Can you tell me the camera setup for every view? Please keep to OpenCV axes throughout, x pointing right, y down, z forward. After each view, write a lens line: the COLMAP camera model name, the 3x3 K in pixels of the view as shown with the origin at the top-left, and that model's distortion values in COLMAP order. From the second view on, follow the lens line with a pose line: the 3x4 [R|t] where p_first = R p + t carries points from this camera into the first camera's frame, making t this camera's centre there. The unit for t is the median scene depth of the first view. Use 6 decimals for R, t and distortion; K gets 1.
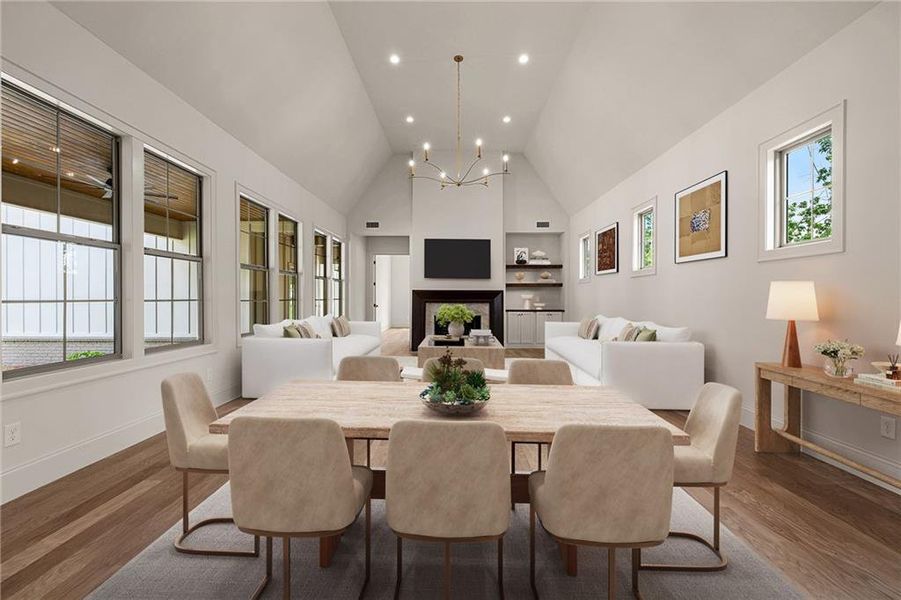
lens RADIAL K [[380.0, 0, 450.5], [0, 380.0, 300.0], [0, 0, 1]] dist [-0.000428, 0.000002]
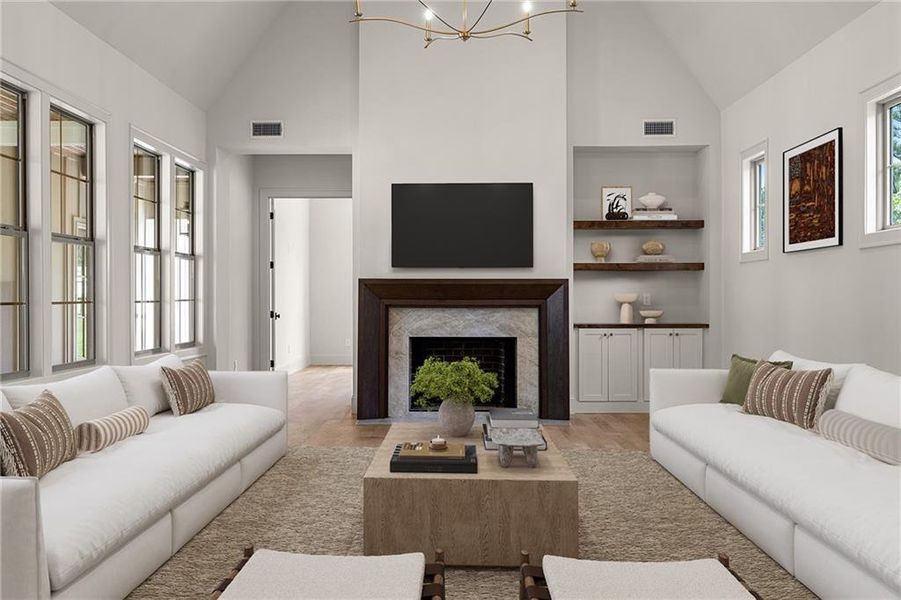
lens RADIAL K [[418.0, 0, 450.5], [0, 418.0, 300.0], [0, 0, 1]] dist [0.000844, 0.000115]
pose [[0.999998, -0.001820, -0.000787, 0.004730], [0.001820, 0.999998, 0.000693, -0.002080], [0.000785, -0.000694, 0.999999, 0.521448]]
